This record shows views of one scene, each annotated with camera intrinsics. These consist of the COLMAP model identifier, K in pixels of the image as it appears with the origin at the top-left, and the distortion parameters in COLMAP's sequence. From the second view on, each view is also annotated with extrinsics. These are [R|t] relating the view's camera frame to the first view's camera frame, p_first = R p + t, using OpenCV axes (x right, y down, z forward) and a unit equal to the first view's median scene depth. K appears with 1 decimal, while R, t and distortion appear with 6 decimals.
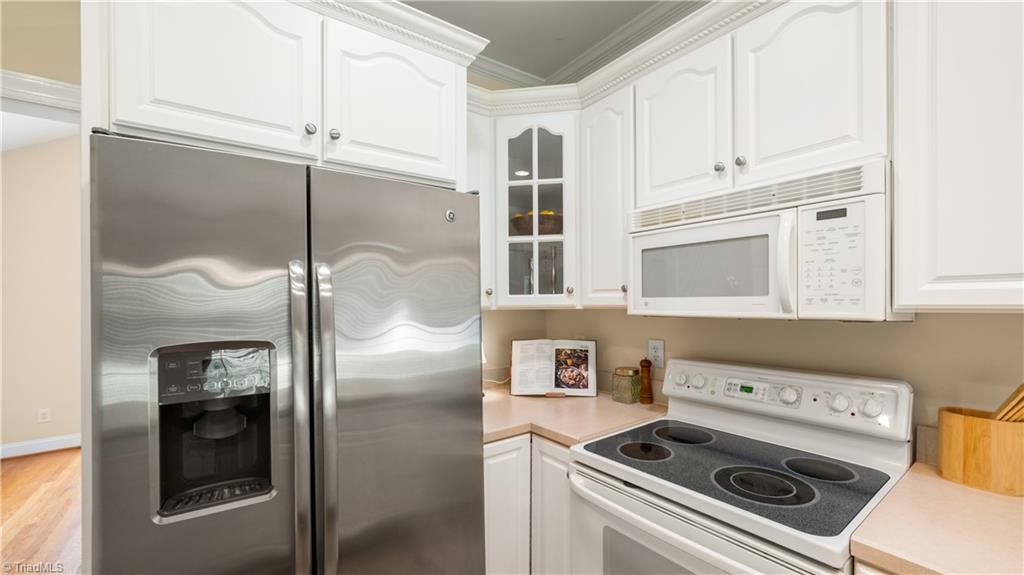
lens RADIAL K [[408.2, 0, 512.3], [0, 408.2, 293.5], [0, 0, 1]] dist [-0.009076, 0.003358]
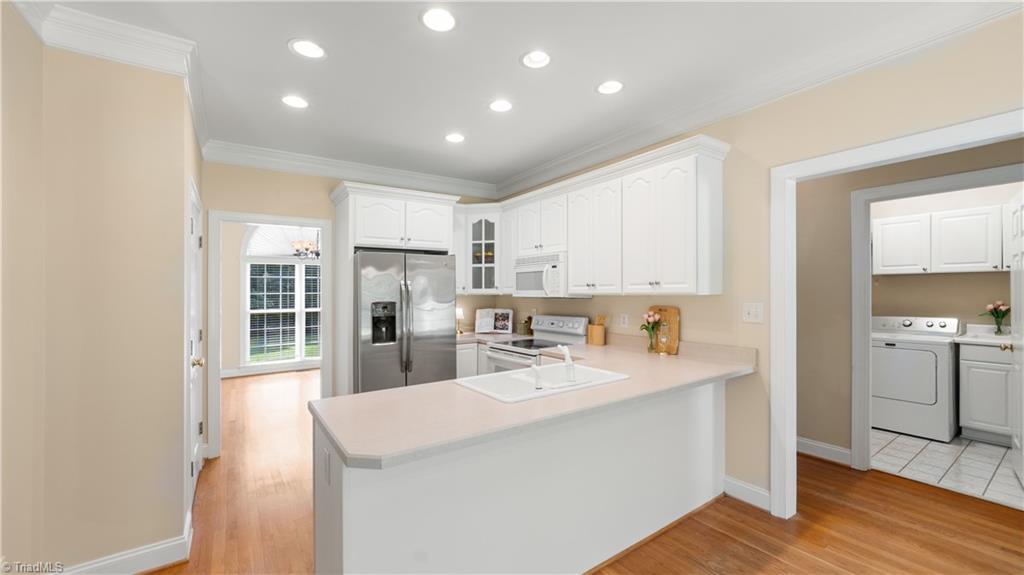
lens RADIAL K [[408.2, 0, 514.6], [0, 408.2, 282.5], [0, 0, 1]] dist [-0.009076, 0.003358]
pose [[0.999687, 0.005131, -0.024475, 0.360651], [-0.005224, 0.999979, -0.003746, -0.031741], [0.024455, 0.003873, 0.999693, -1.668980]]
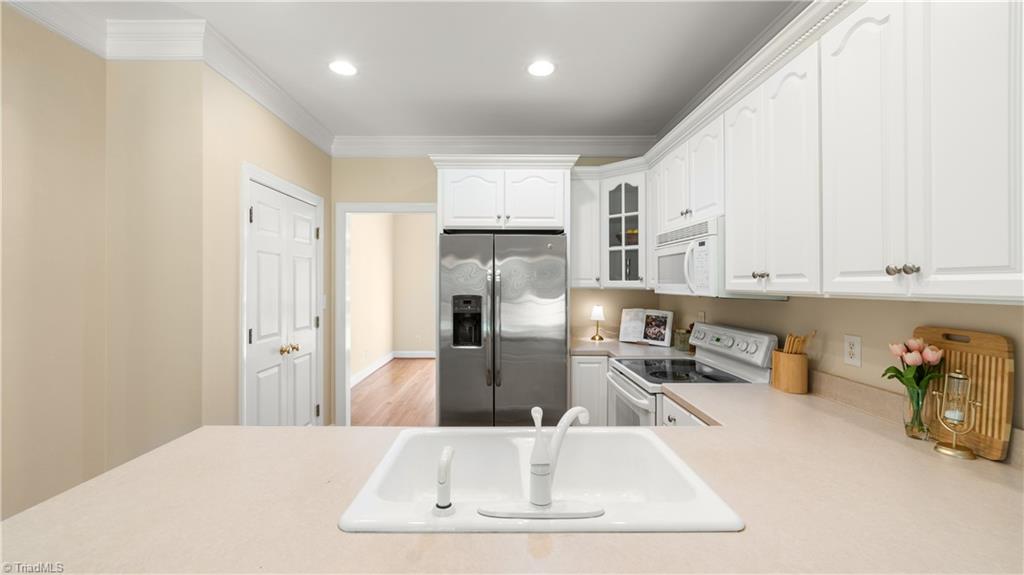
lens RADIAL K [[408.2, 0, 503.9], [0, 408.2, 269.0], [0, 0, 1]] dist [-0.009076, 0.003358]
pose [[0.805662, -0.000827, -0.592375, 0.802945], [-0.007182, 0.999912, -0.011163, -0.027566], [0.592332, 0.013248, 0.805585, -0.808399]]
